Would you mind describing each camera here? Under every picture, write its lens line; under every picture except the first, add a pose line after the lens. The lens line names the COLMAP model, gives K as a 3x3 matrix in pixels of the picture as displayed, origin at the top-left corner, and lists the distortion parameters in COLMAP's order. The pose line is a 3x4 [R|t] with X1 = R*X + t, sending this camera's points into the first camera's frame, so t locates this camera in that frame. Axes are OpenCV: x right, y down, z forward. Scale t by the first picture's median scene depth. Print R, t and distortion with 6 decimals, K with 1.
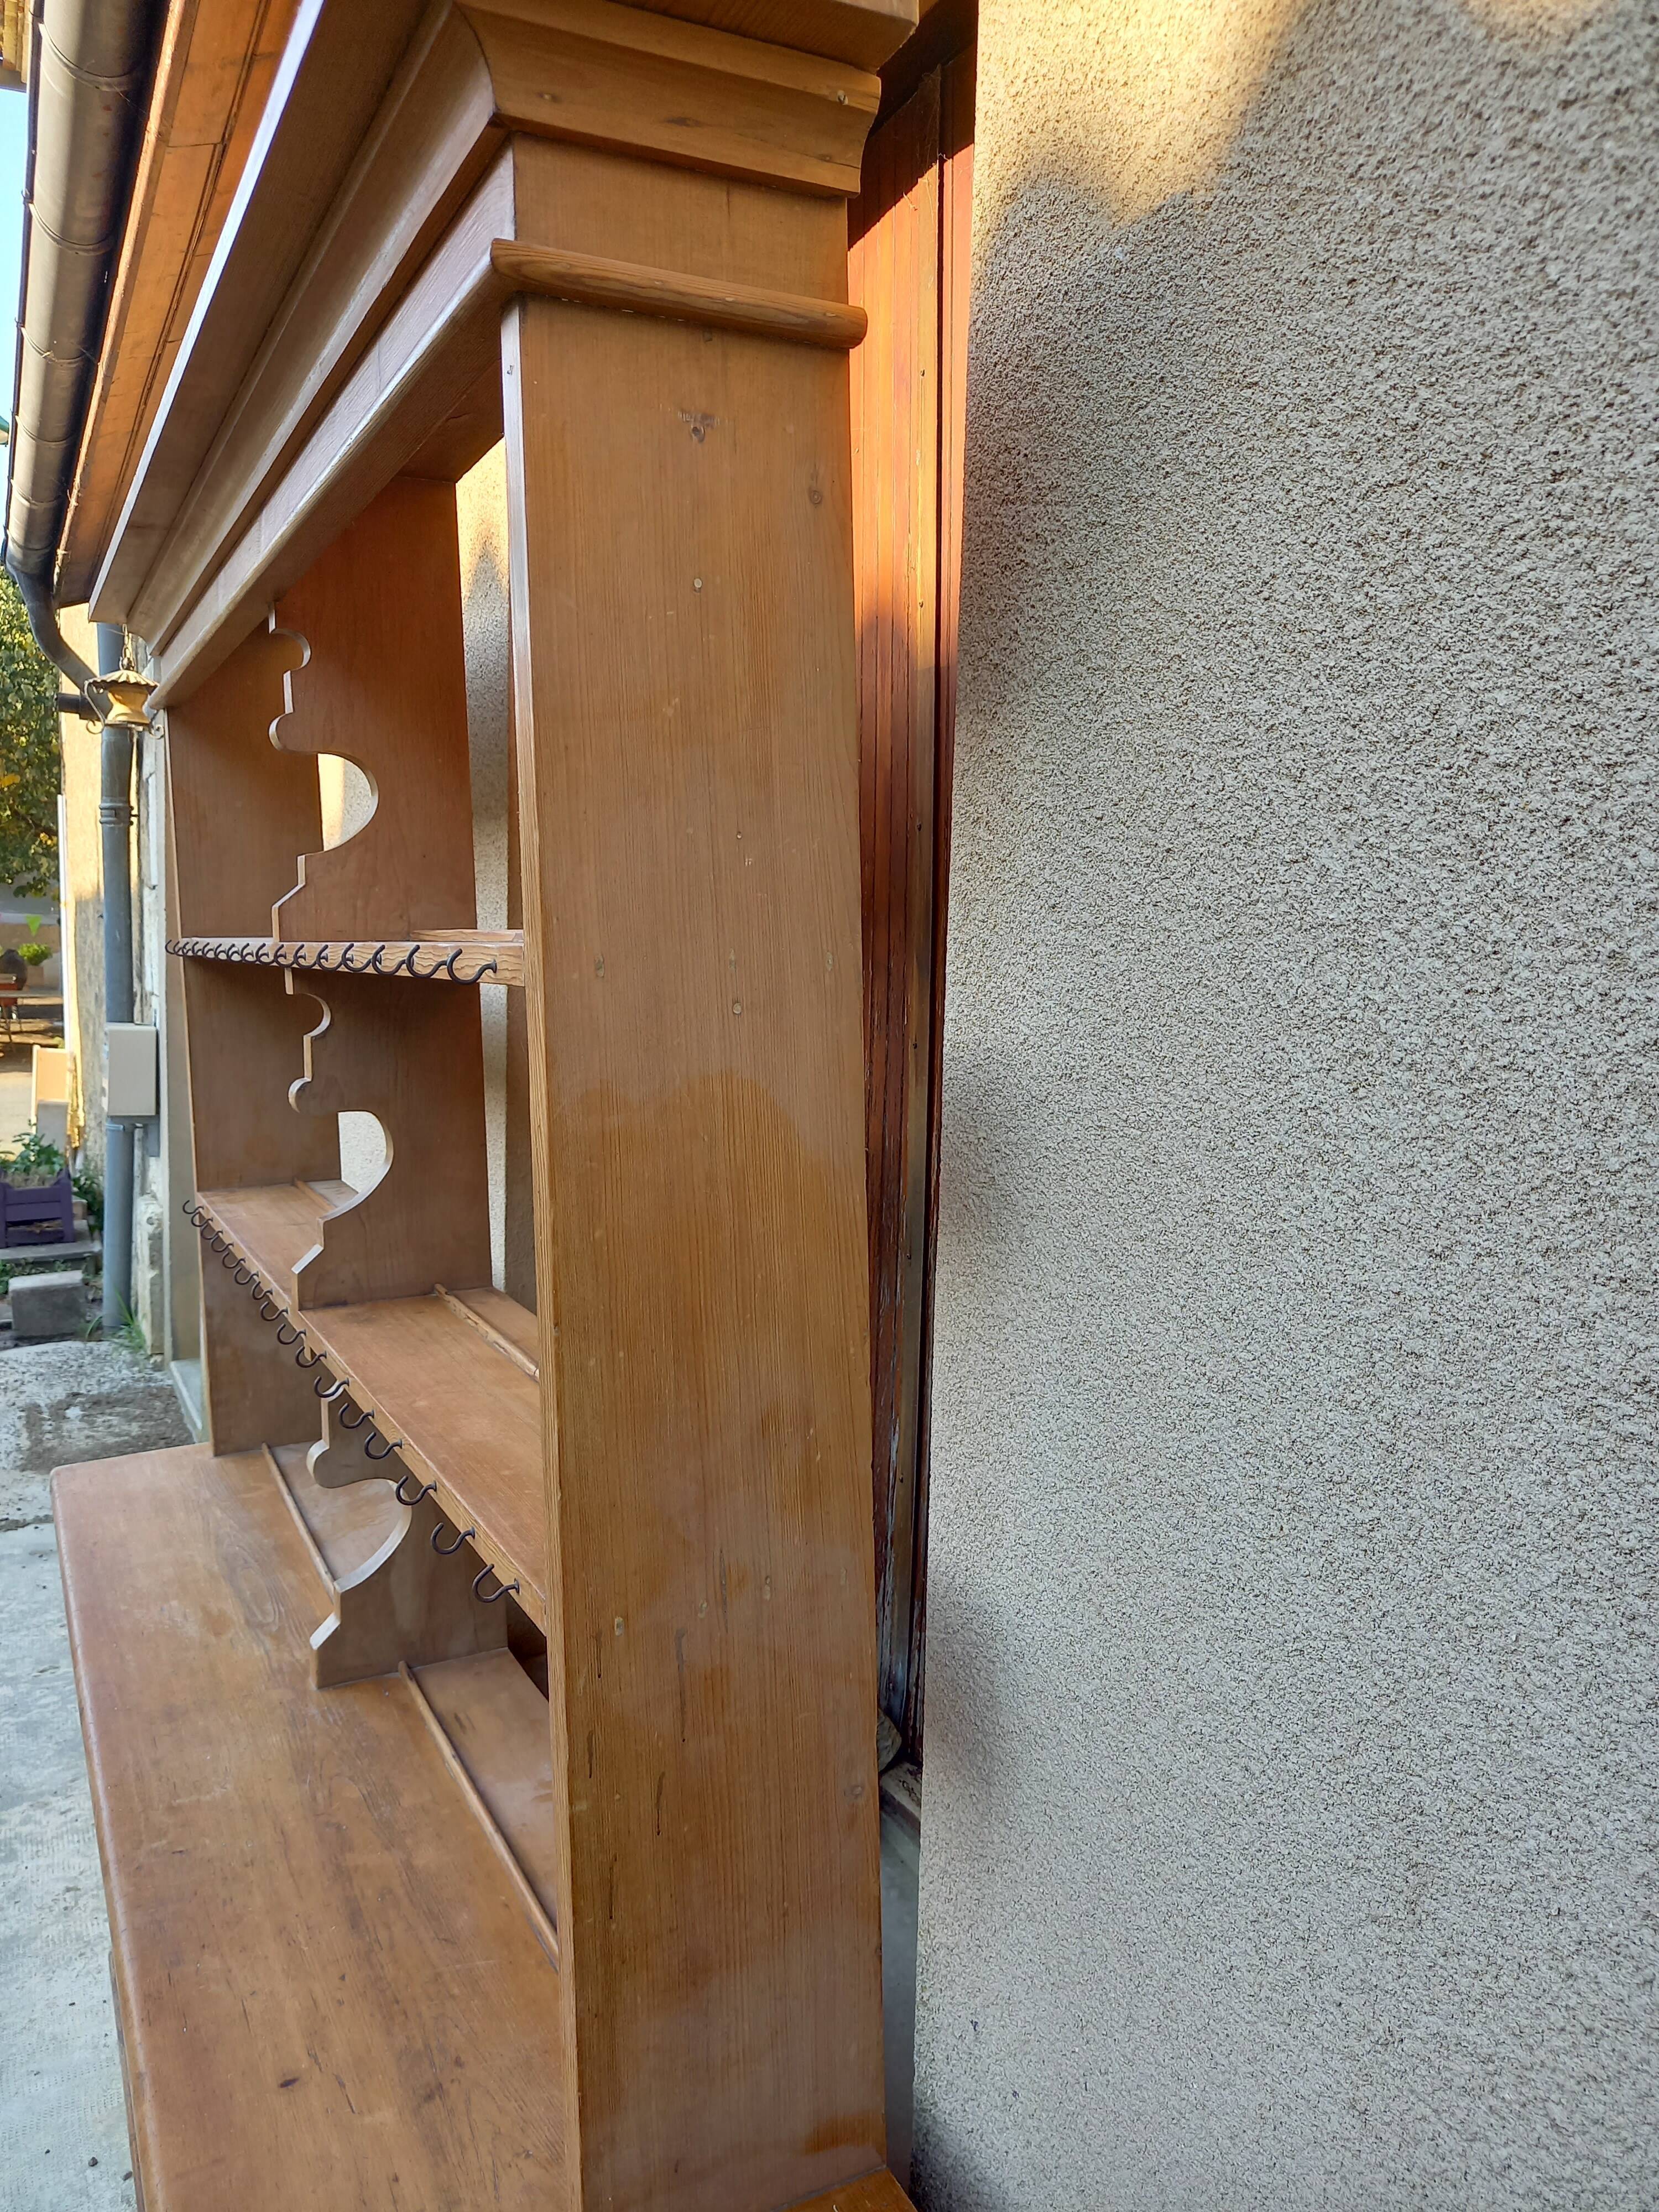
lens RADIAL K [[1635.3, 0, 826.0], [0, 1635.3, 1088.4], [0, 0, 1]] dist [0.050156, -0.052814]
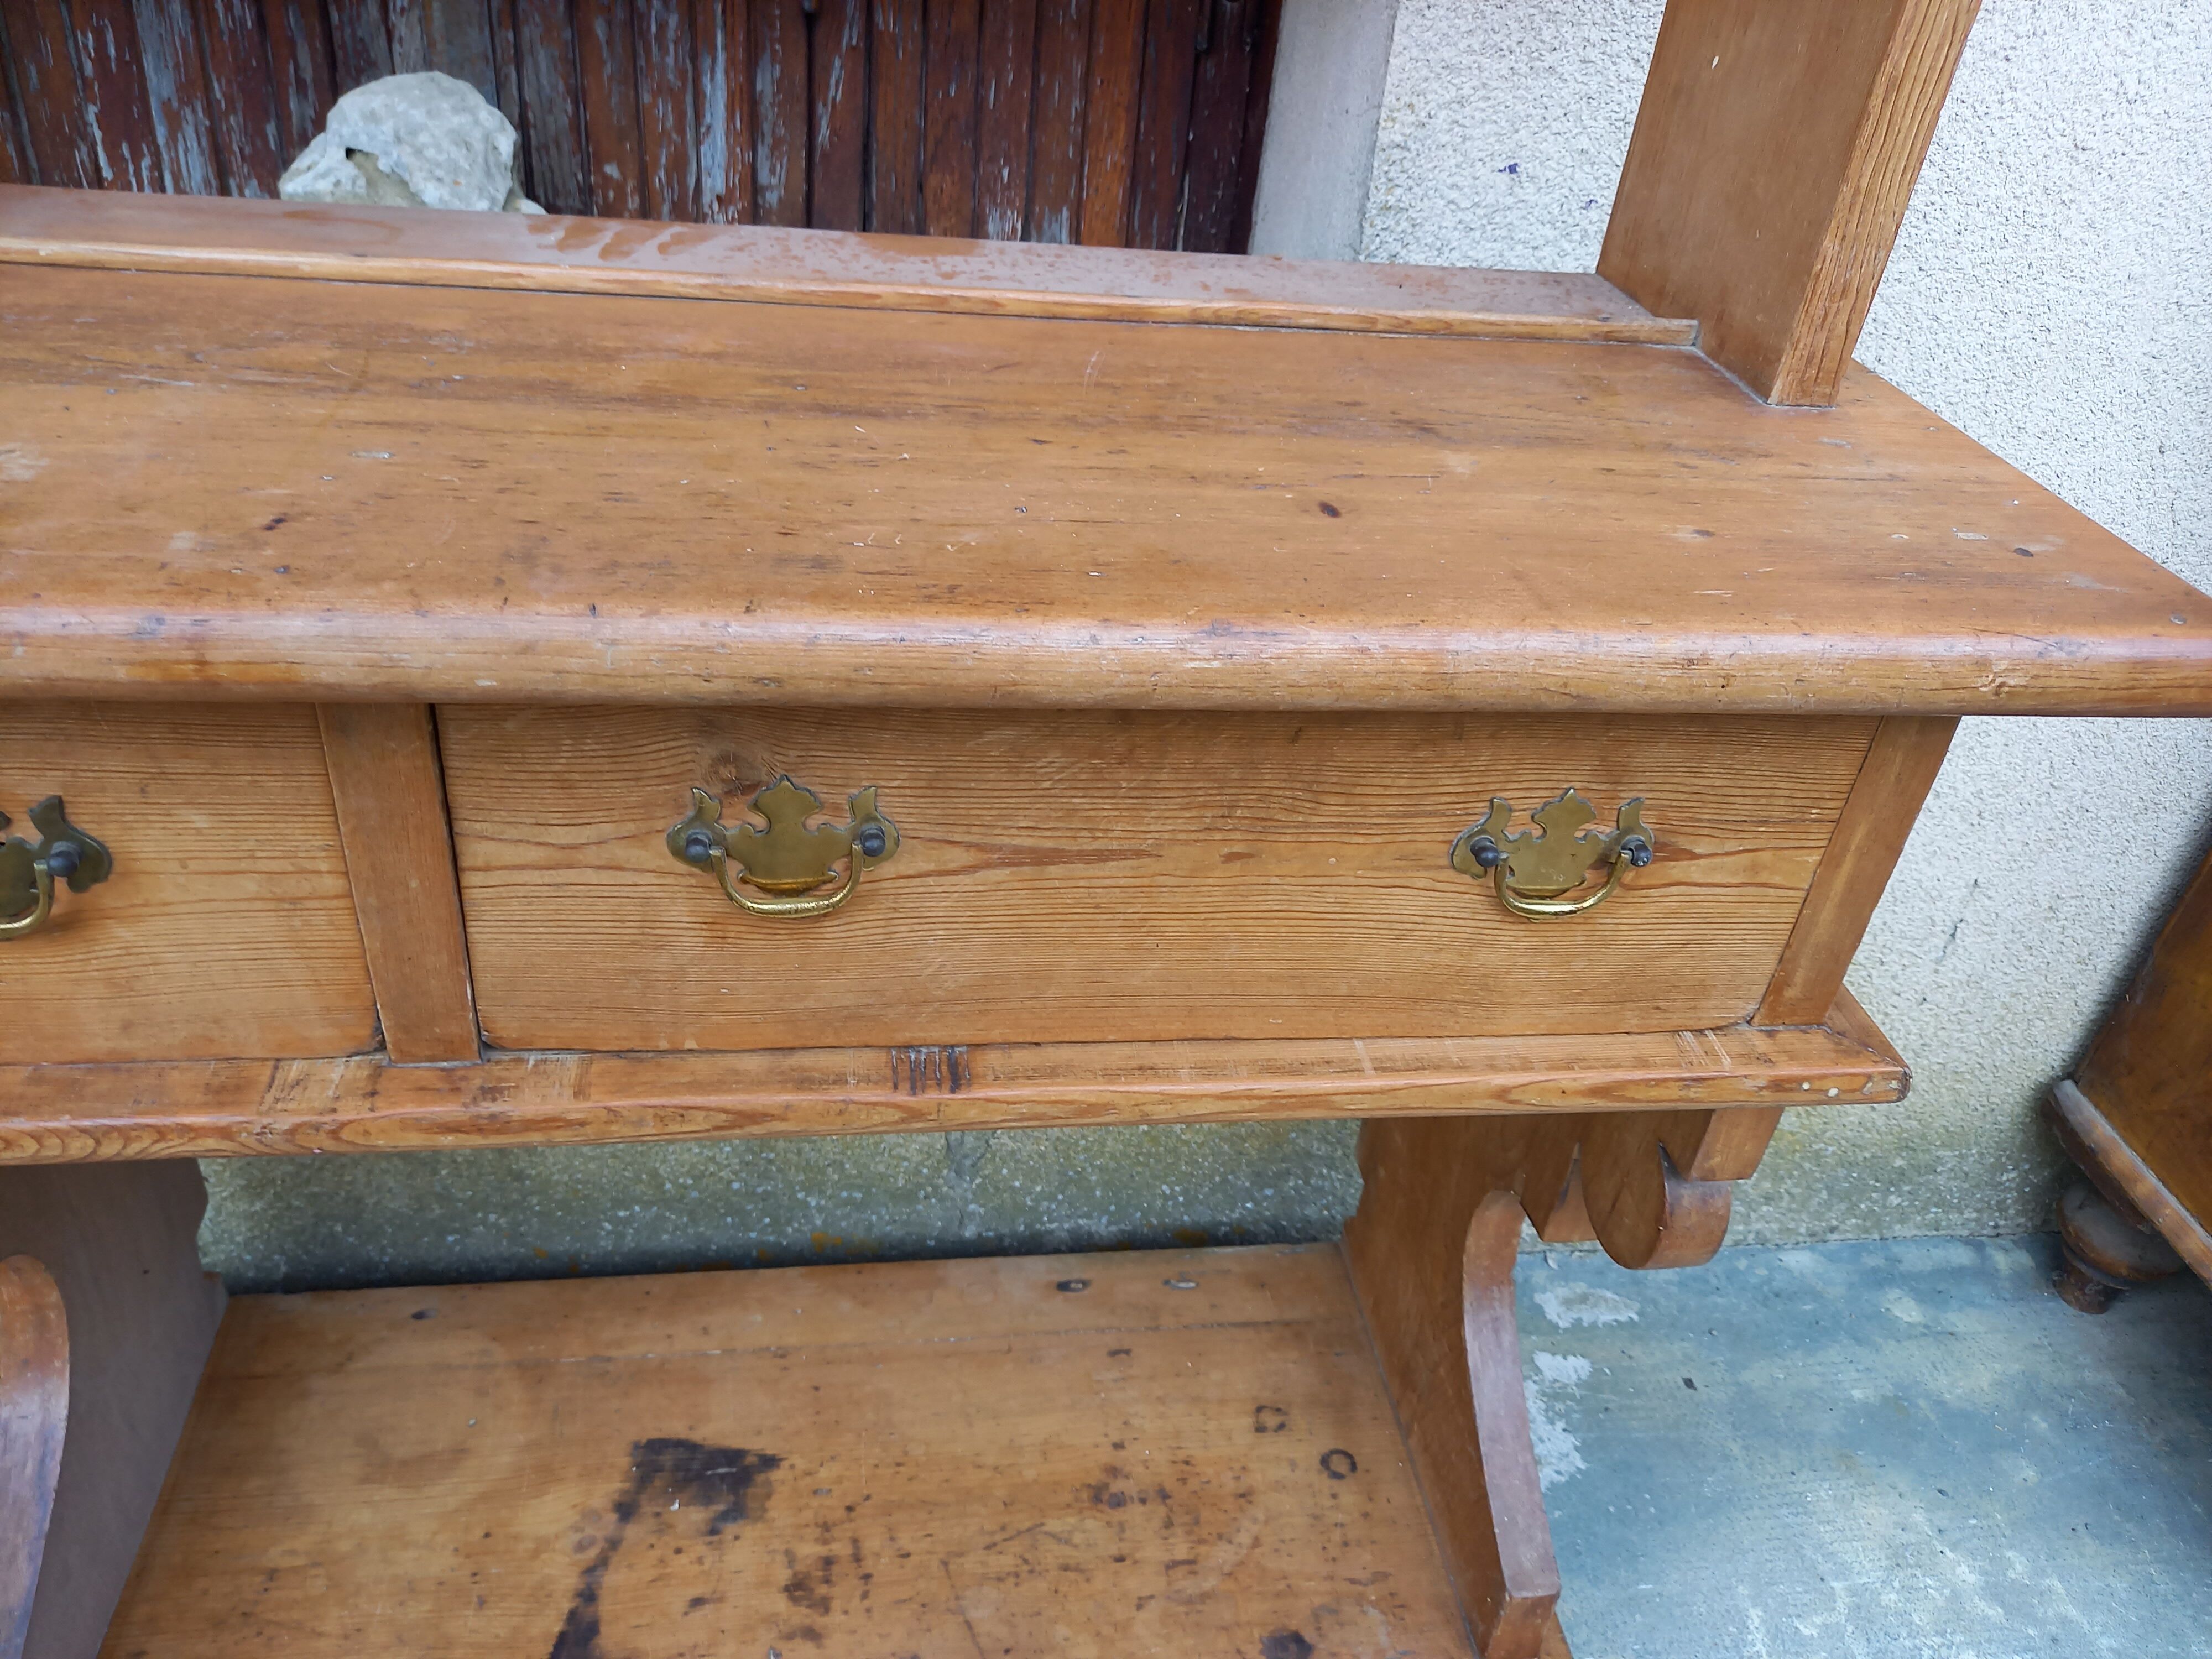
lens RADIAL K [[1634.8, 0, 1102.7], [0, 1634.8, 844.3], [0, 0, 1]] dist [0.051024, -0.053957]
pose [[0.328973, -0.502798, 0.799357, -0.946101], [0.000668, 0.846595, 0.532237, 0.482139], [-0.944339, -0.174558, 0.278843, 1.051065]]
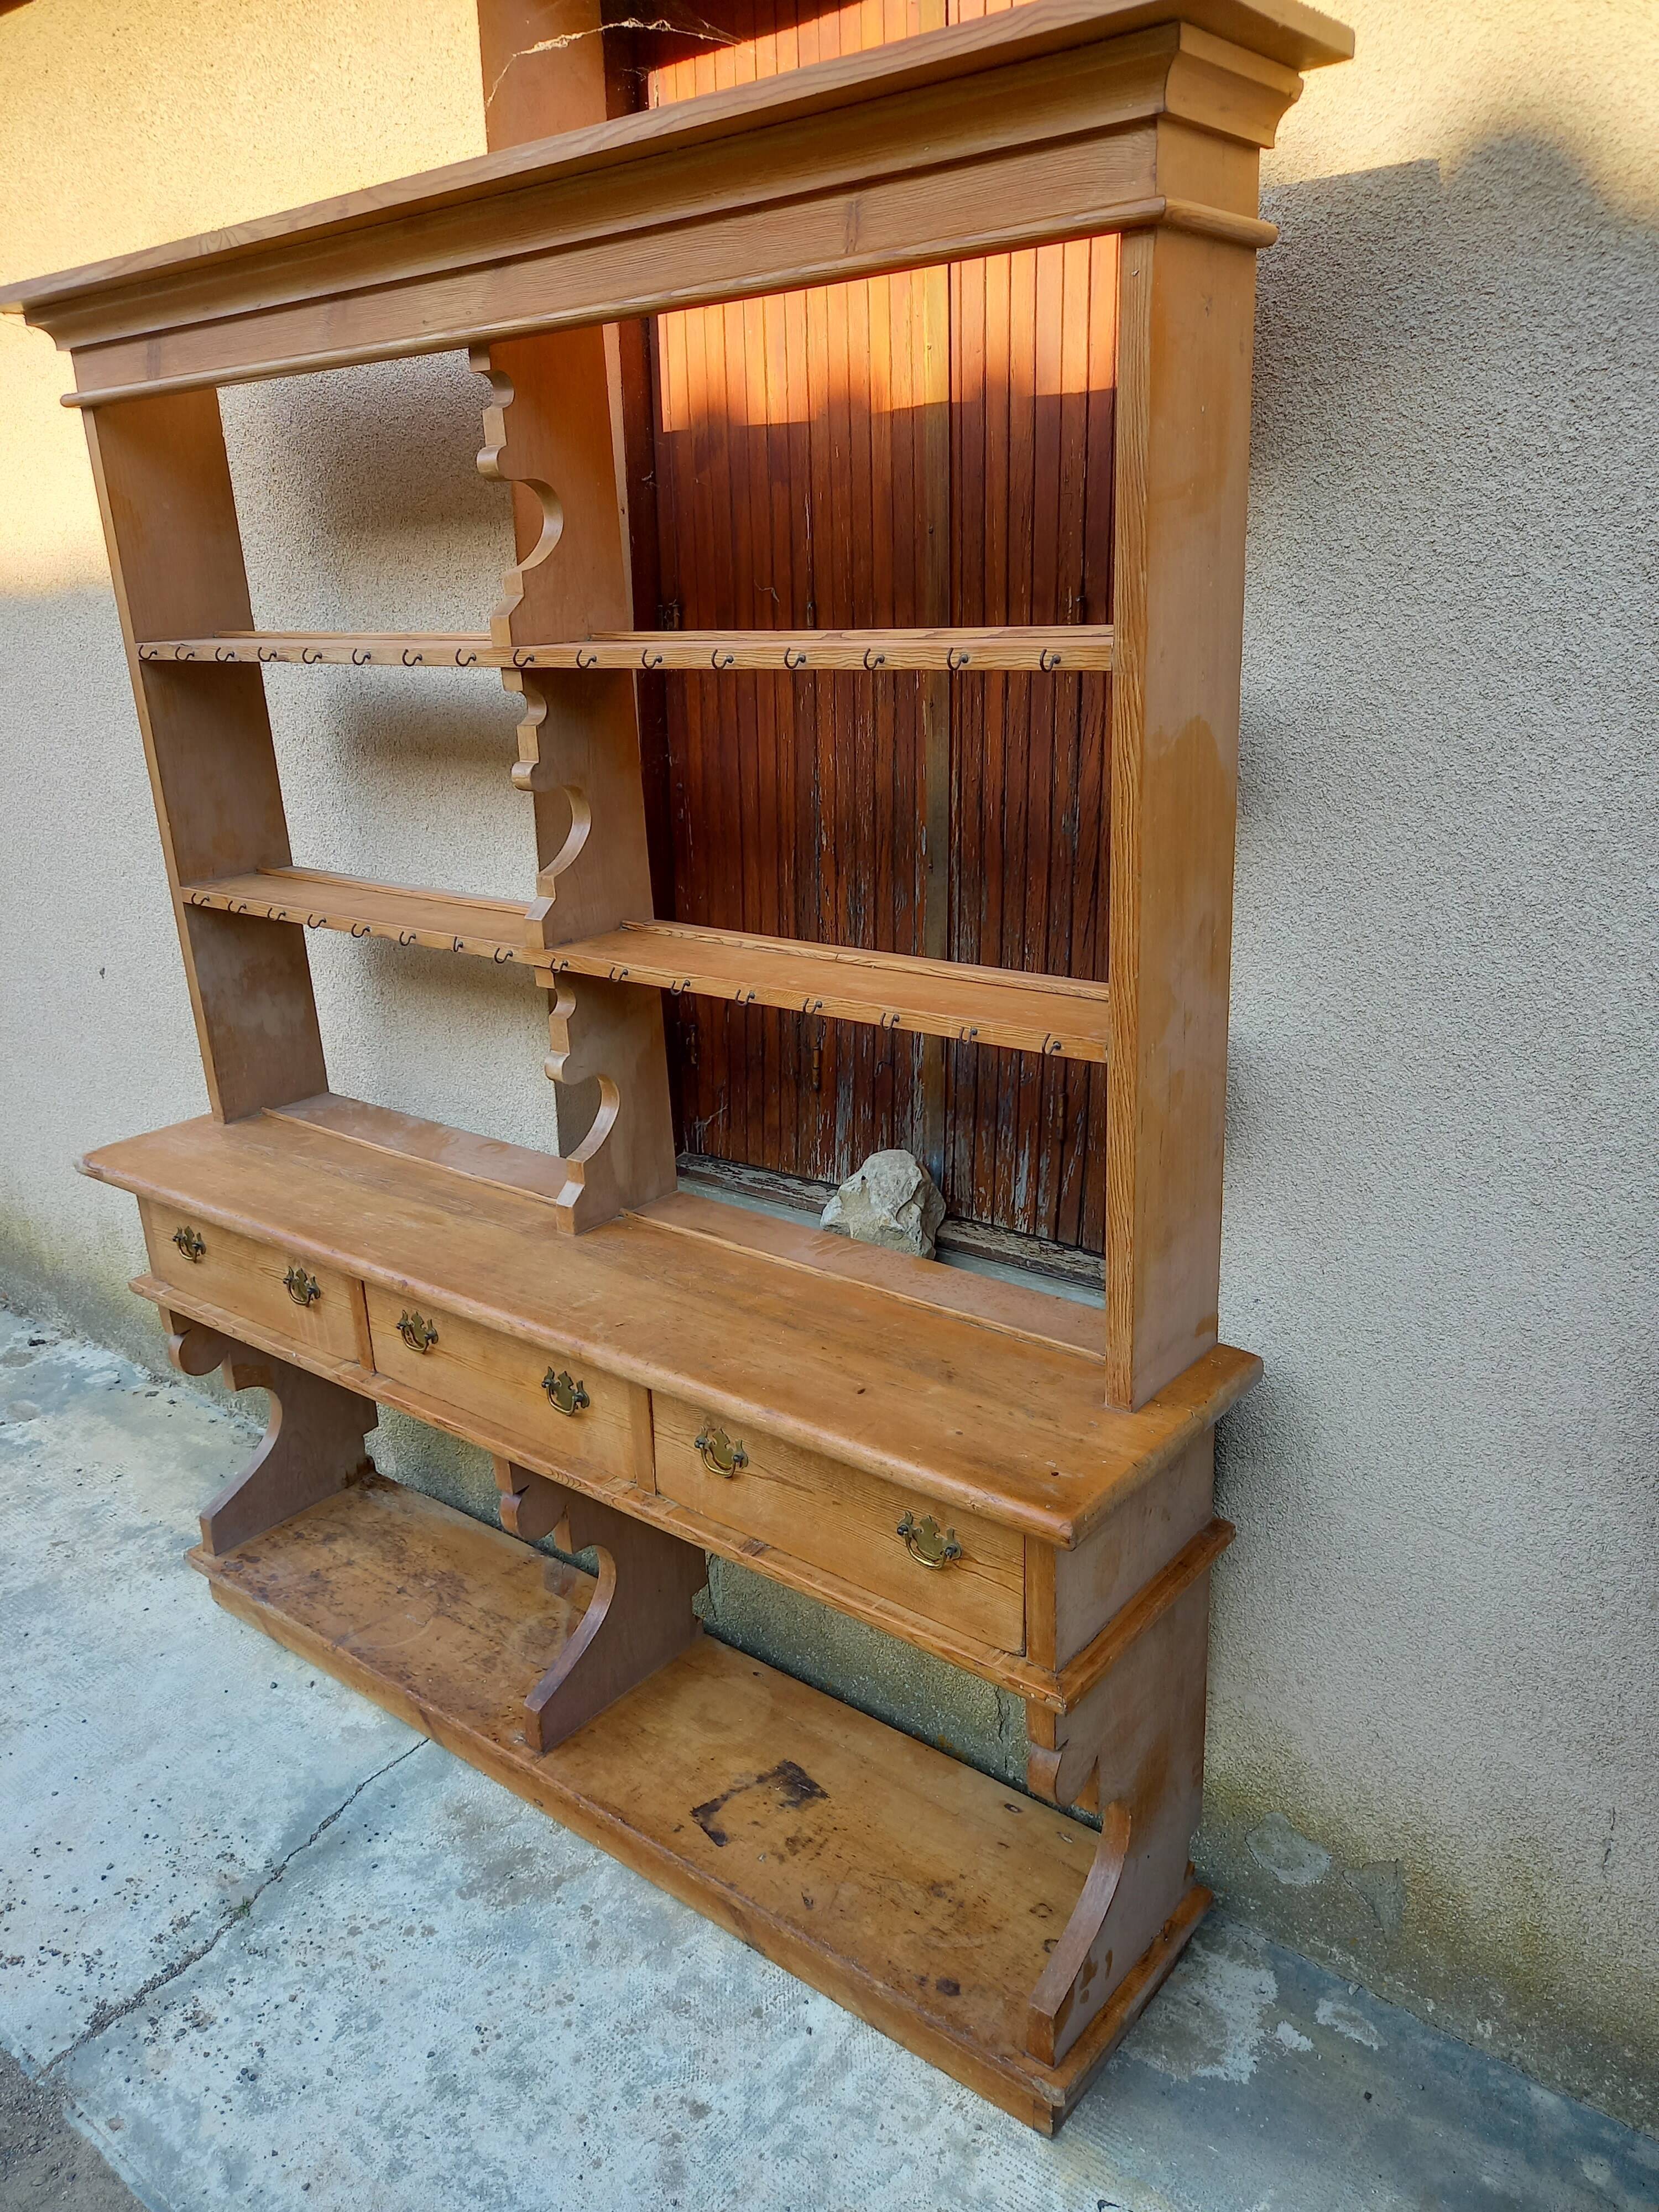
lens RADIAL K [[1635.3, 0, 824.3], [0, 1635.3, 1104.4], [0, 0, 1]] dist [0.050156, -0.052814]
pose [[0.915692, -0.152043, 0.372009, -1.047239], [0.070670, 0.972166, 0.223379, -0.025481], [-0.395618, -0.178257, 0.900950, -0.412165]]
